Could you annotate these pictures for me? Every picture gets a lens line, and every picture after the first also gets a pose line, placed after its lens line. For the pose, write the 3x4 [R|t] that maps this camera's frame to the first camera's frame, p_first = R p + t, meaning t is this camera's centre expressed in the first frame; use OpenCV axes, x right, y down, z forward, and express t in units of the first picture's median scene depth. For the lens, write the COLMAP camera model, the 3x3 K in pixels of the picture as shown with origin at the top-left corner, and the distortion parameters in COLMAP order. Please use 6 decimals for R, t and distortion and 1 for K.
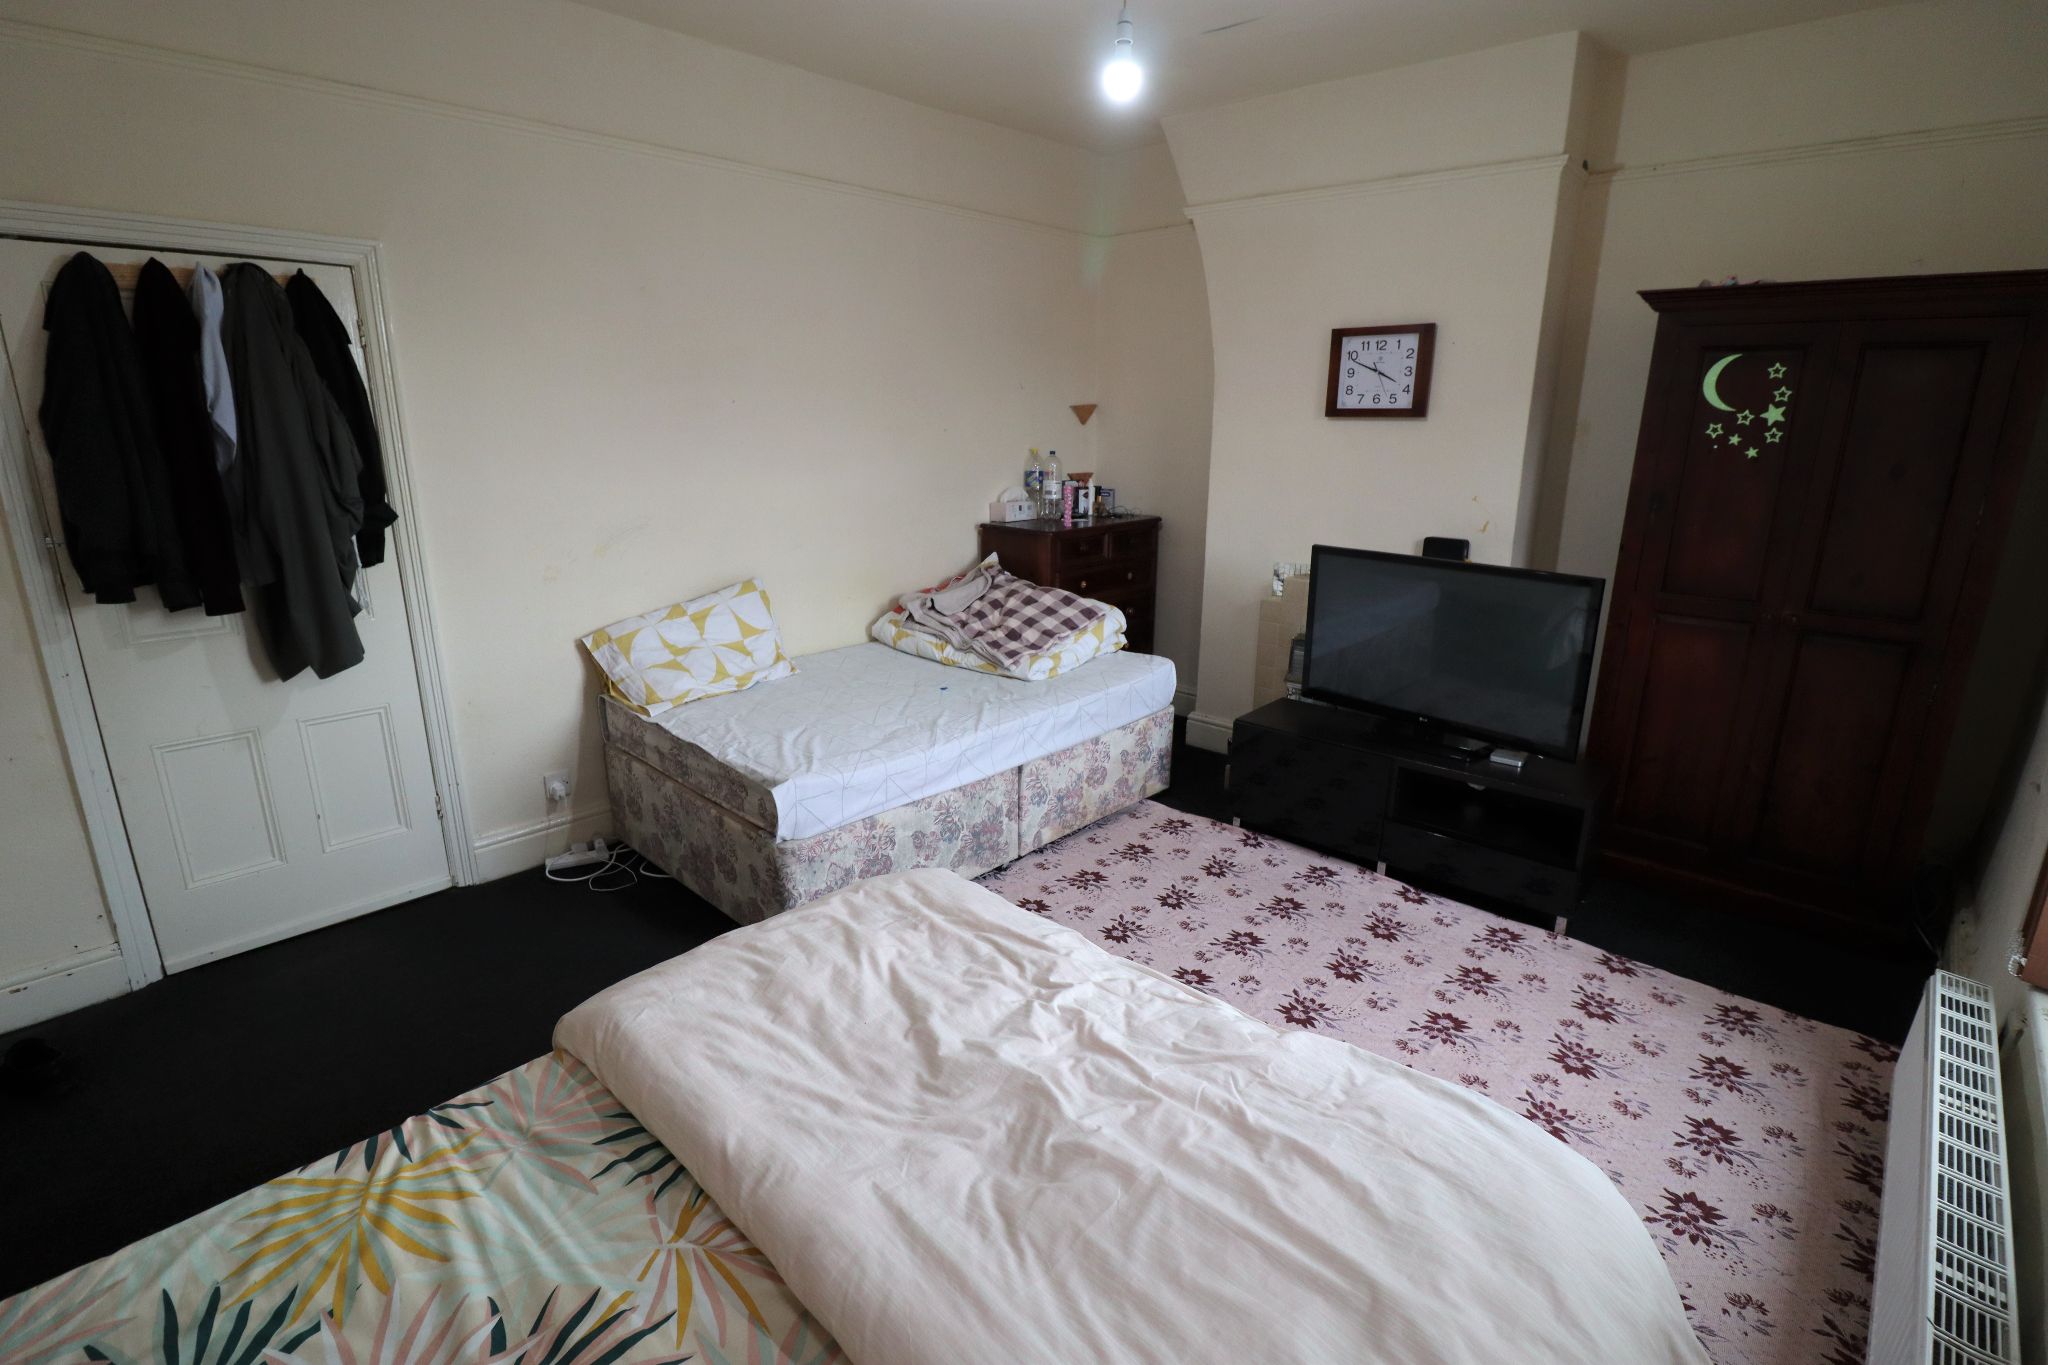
lens RADIAL K [[948.5, 0, 1034.2], [0, 948.5, 678.7], [0, 0, 1]] dist [-0.010652, -0.004890]
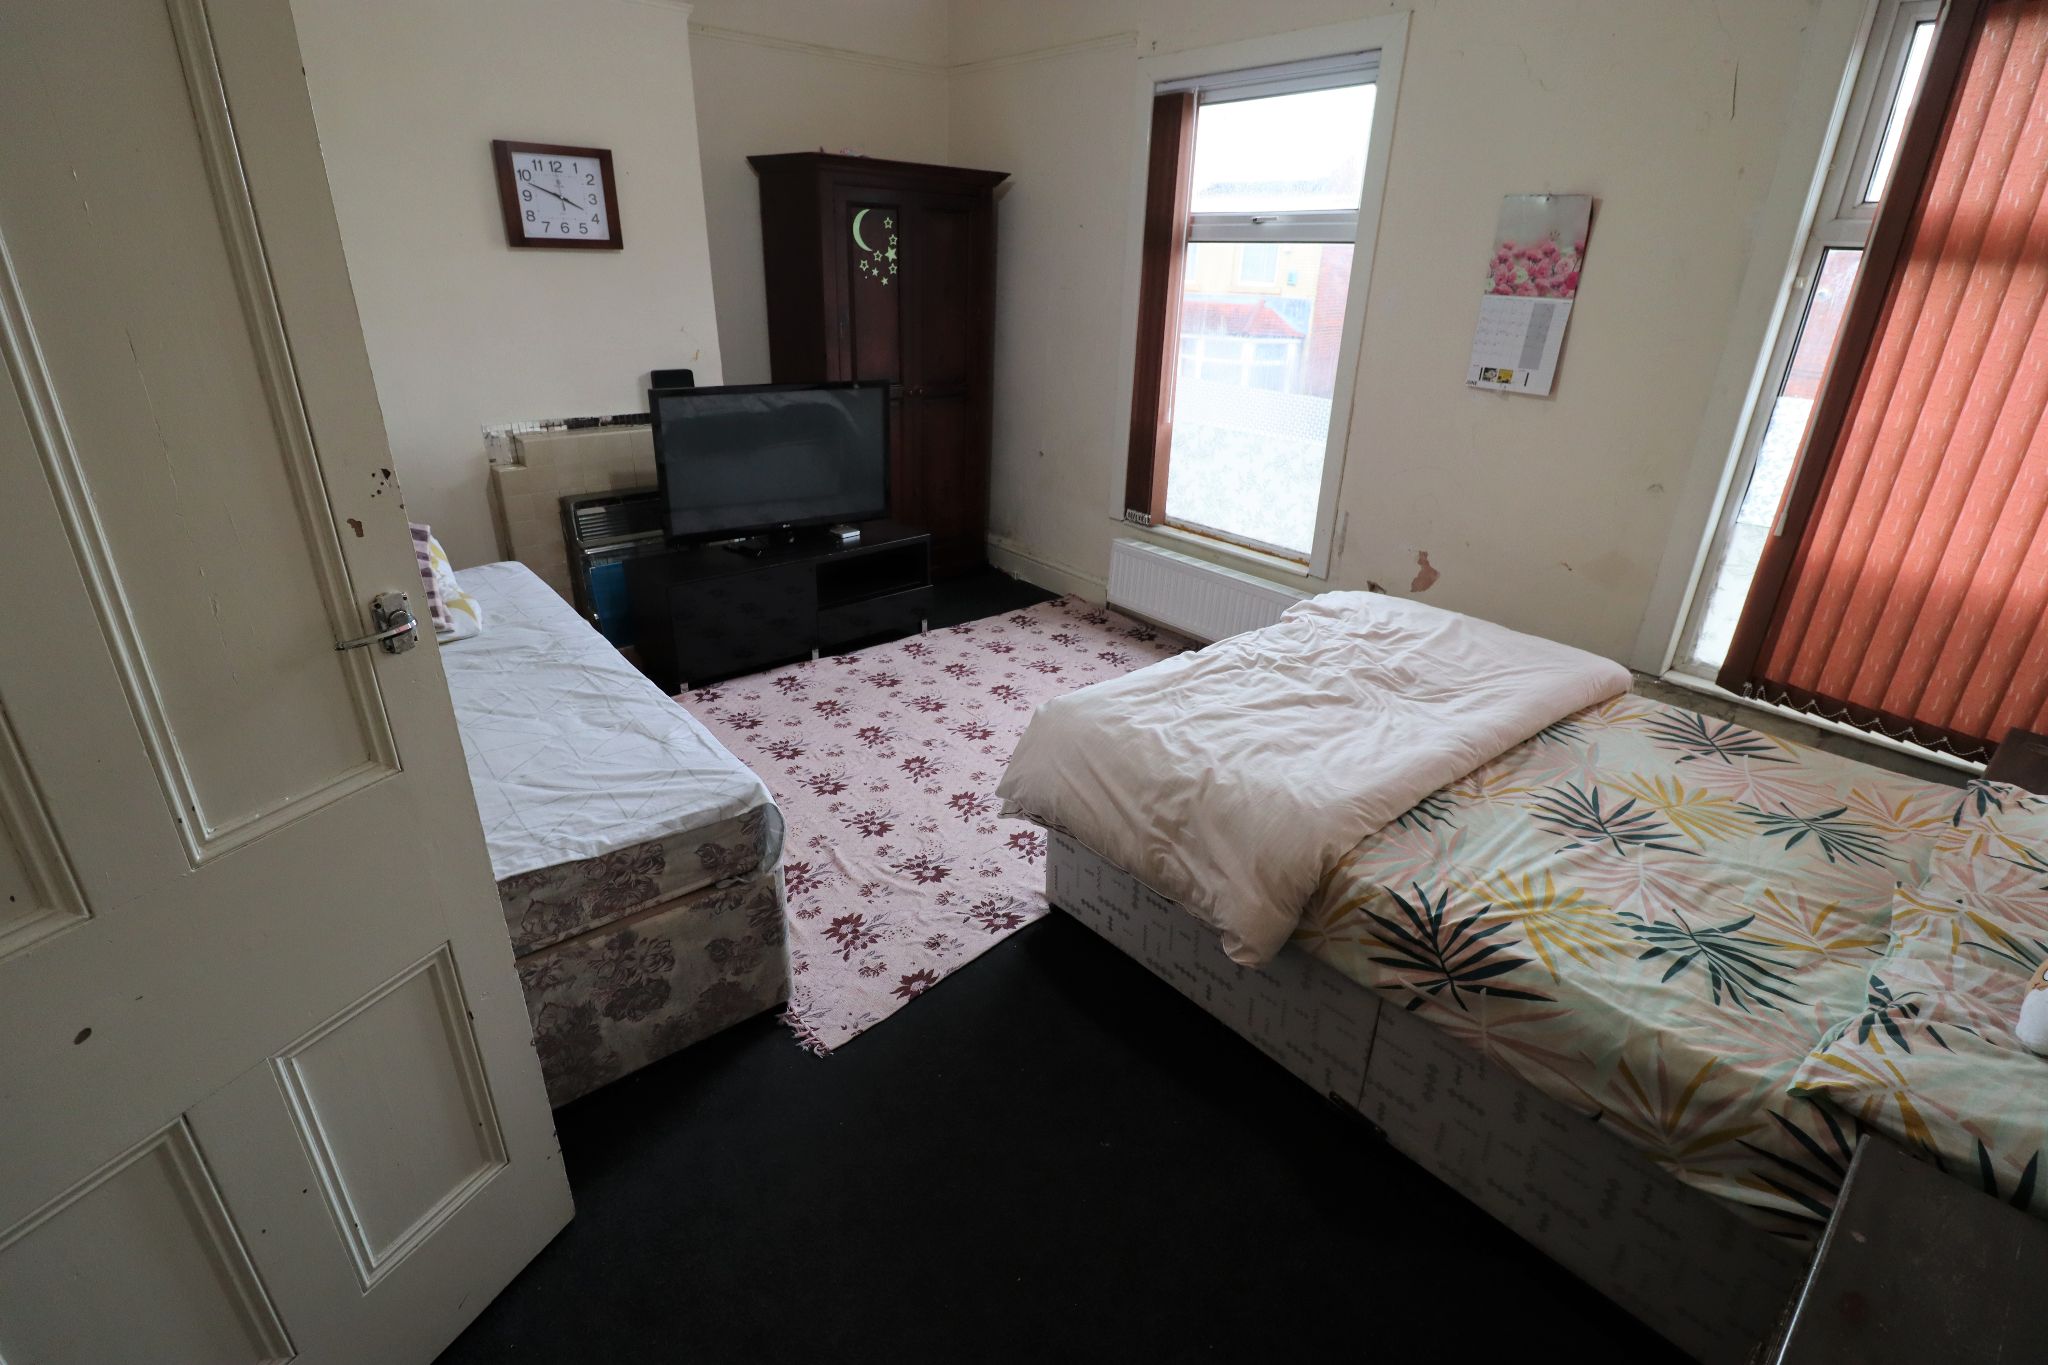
lens RADIAL K [[948.5, 0, 1031.1], [0, 948.5, 676.9], [0, 0, 1]] dist [-0.010652, -0.004890]
pose [[0.106686, -0.402674, 0.909105, -0.832535], [0.232594, 0.899061, 0.370930, -0.182346], [-0.966705, 0.171880, 0.189577, 0.613372]]
